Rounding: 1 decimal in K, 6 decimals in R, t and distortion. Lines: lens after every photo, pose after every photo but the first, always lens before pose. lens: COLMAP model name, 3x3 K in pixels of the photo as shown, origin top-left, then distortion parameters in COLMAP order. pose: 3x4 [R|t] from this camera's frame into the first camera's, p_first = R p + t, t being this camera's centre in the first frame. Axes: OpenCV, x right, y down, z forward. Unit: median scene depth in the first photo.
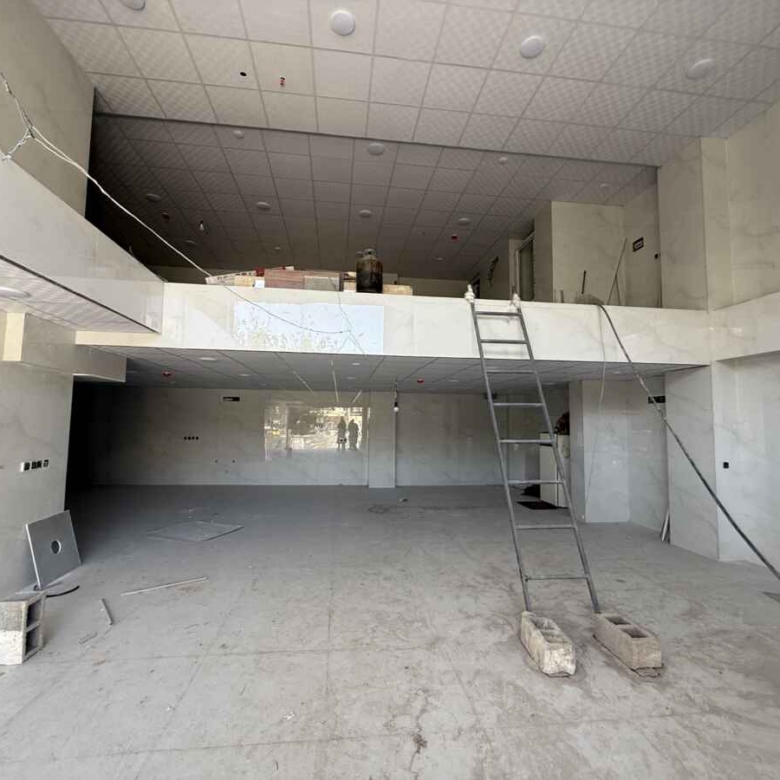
lens RADIAL K [[407.4, 0, 390.0], [0, 407.4, 390.0], [0, 0, 1]] dist [0.000505, -0.000567]
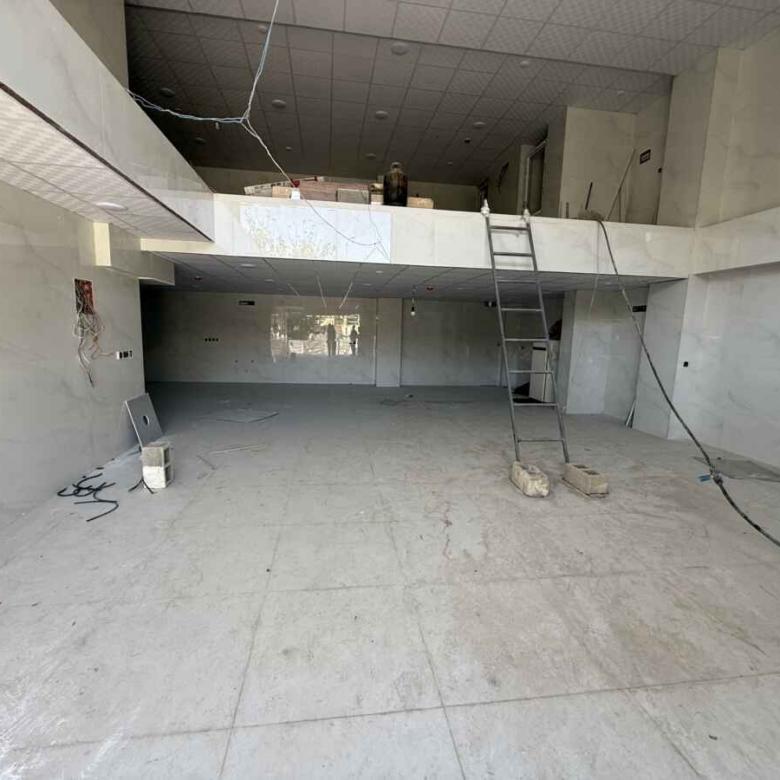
lens RADIAL K [[406.9, 0, 390.0], [0, 406.9, 390.0], [0, 0, 1]] dist [-0.001779, 0.000129]
pose [[0.999707, 0.010374, 0.021885, -0.082978], [-0.014978, 0.974919, 0.222054, 0.004302], [-0.019032, -0.222317, 0.974789, -0.184514]]
